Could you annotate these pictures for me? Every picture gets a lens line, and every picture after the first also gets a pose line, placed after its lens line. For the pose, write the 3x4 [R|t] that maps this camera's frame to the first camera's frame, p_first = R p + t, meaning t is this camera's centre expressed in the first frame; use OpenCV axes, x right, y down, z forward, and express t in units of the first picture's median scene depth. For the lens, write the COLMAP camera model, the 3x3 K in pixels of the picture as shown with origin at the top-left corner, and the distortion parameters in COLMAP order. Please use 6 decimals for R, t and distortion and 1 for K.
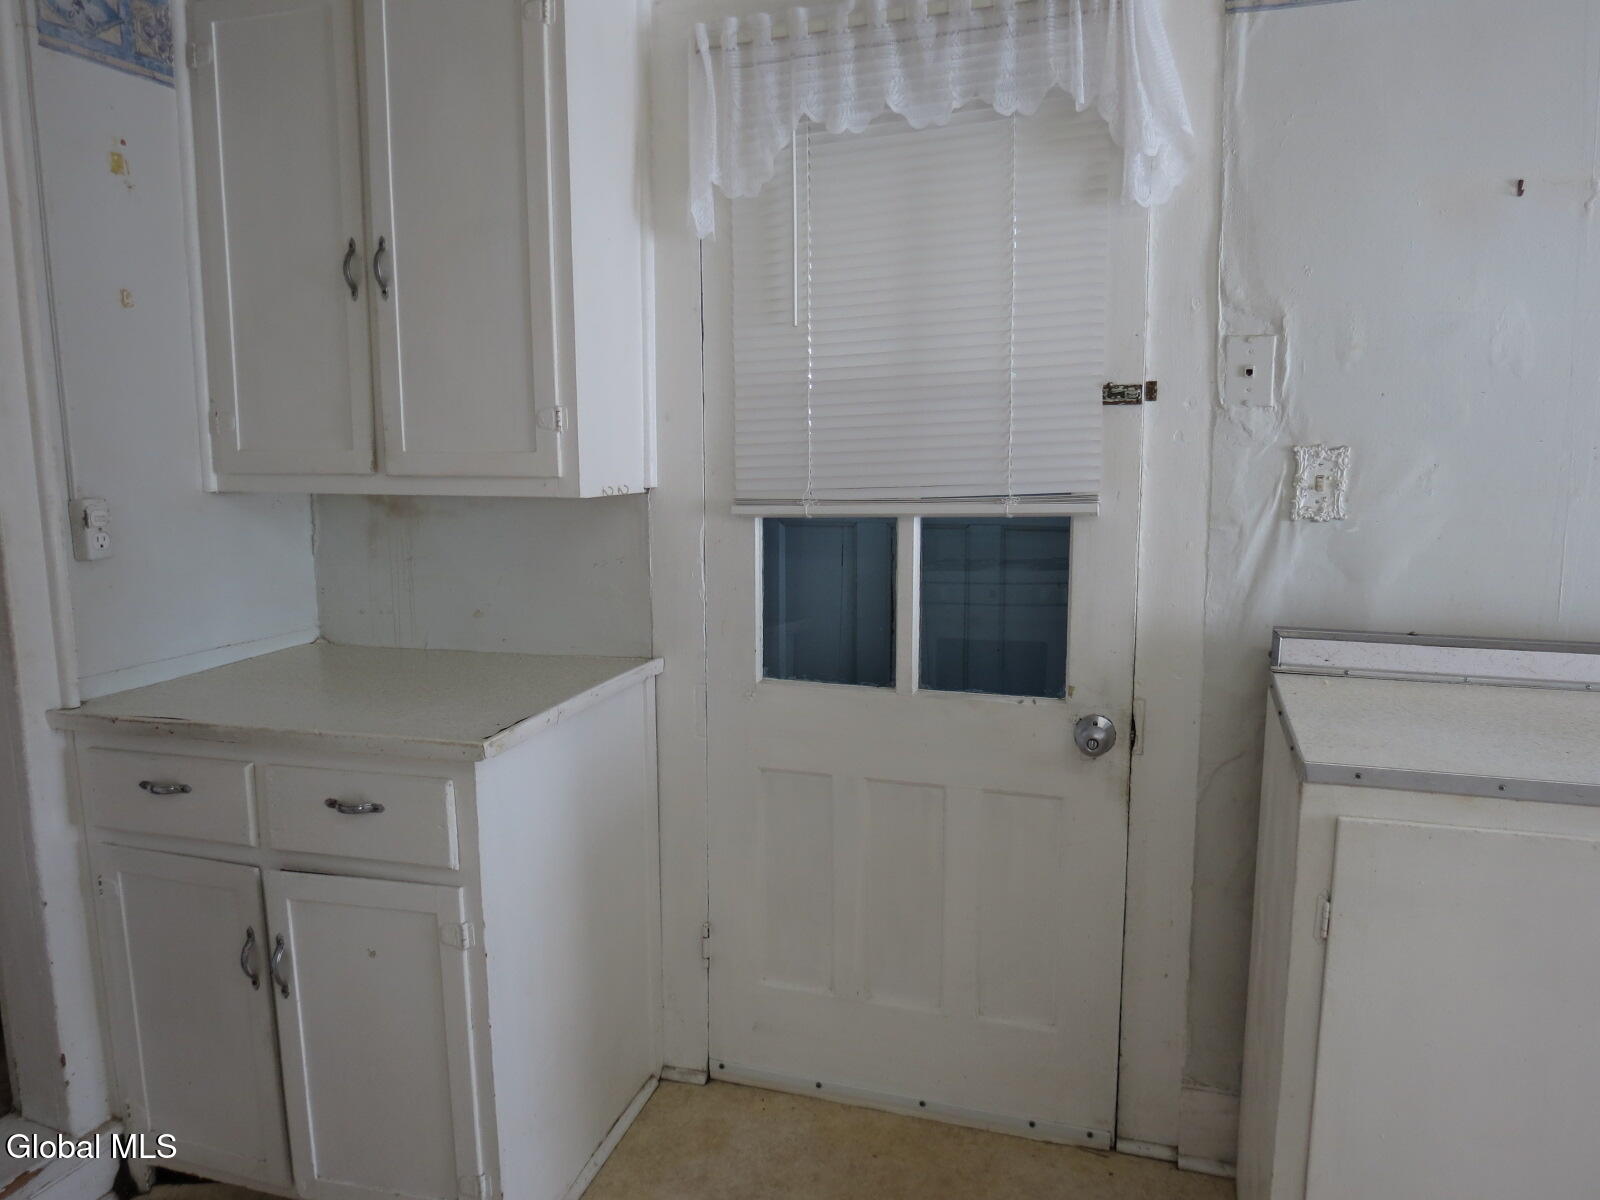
lens RADIAL K [[1142.6, 0, 802.4], [0, 1142.6, 599.5], [0, 0, 1]] dist [-0.030865, 0.004726]
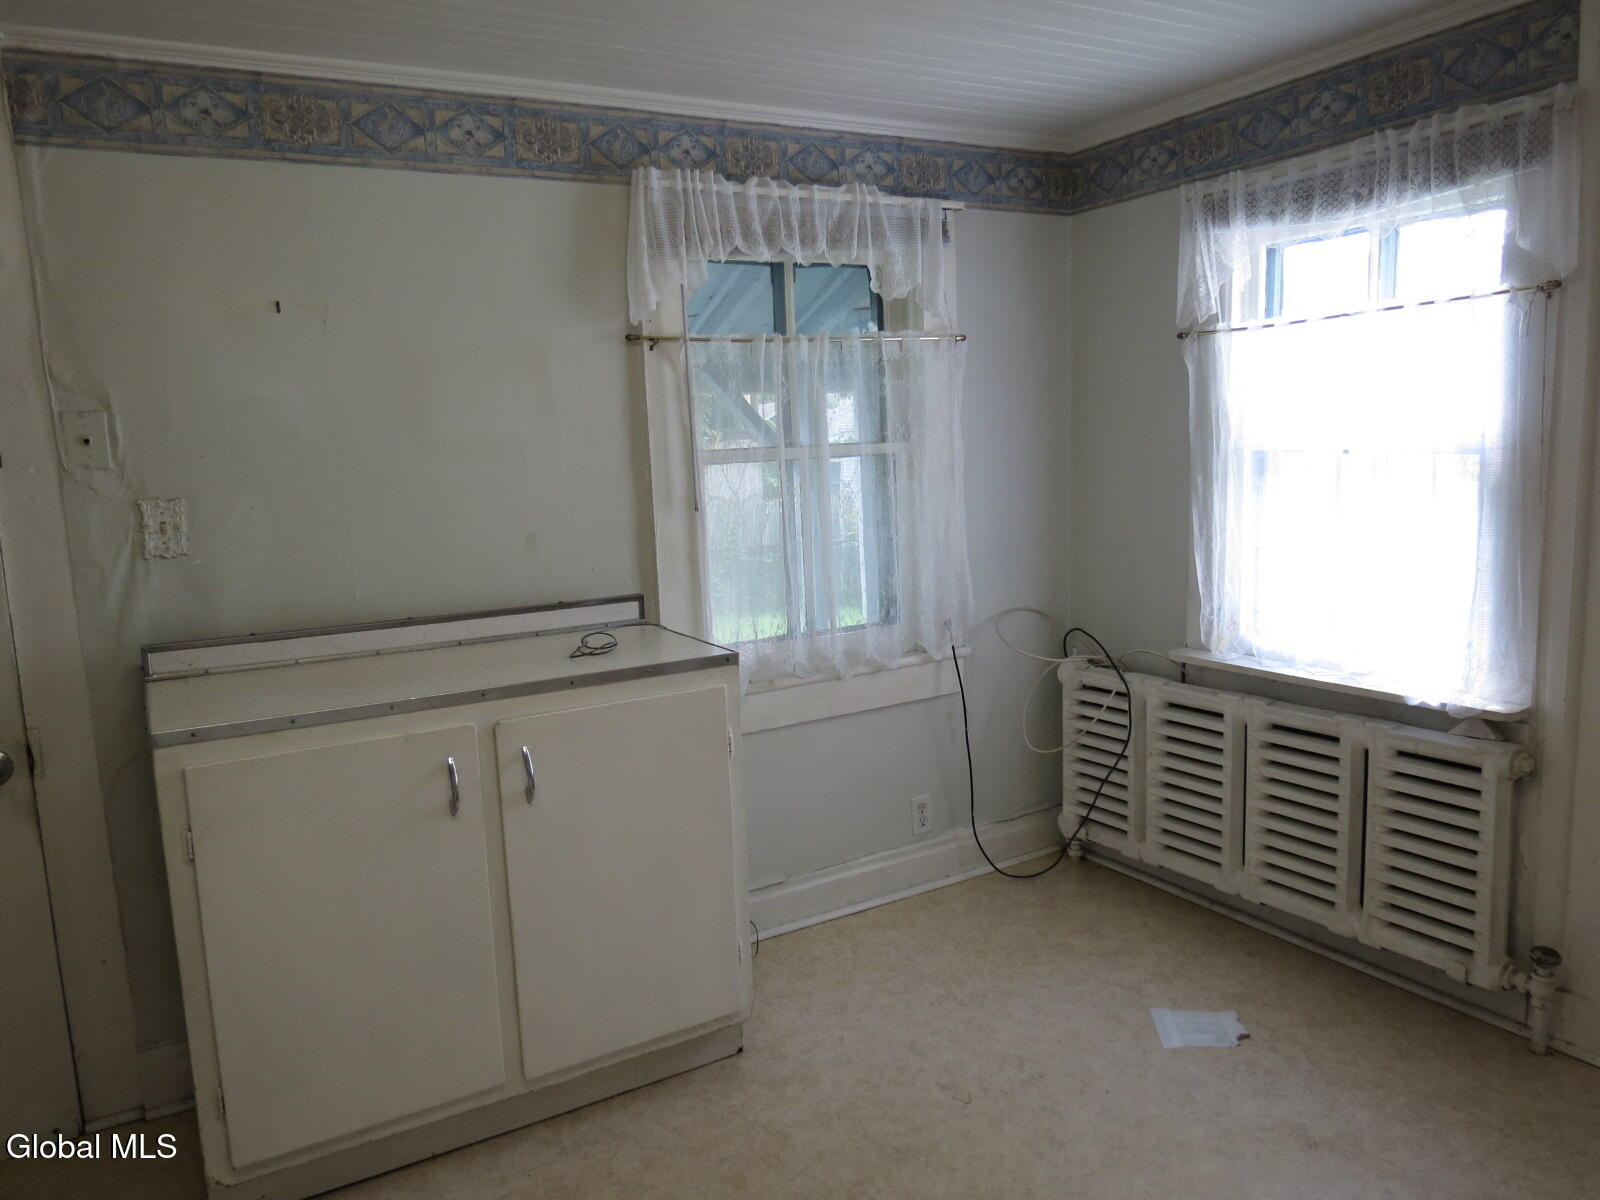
lens RADIAL K [[1142.6, 0, 815.8], [0, 1142.6, 605.3], [0, 0, 1]] dist [-0.030865, 0.004726]
pose [[0.651289, -0.120860, 0.749143, -0.022751], [0.146639, 0.988672, 0.032019, 0.048018], [-0.744526, 0.089000, 0.661634, -0.359605]]
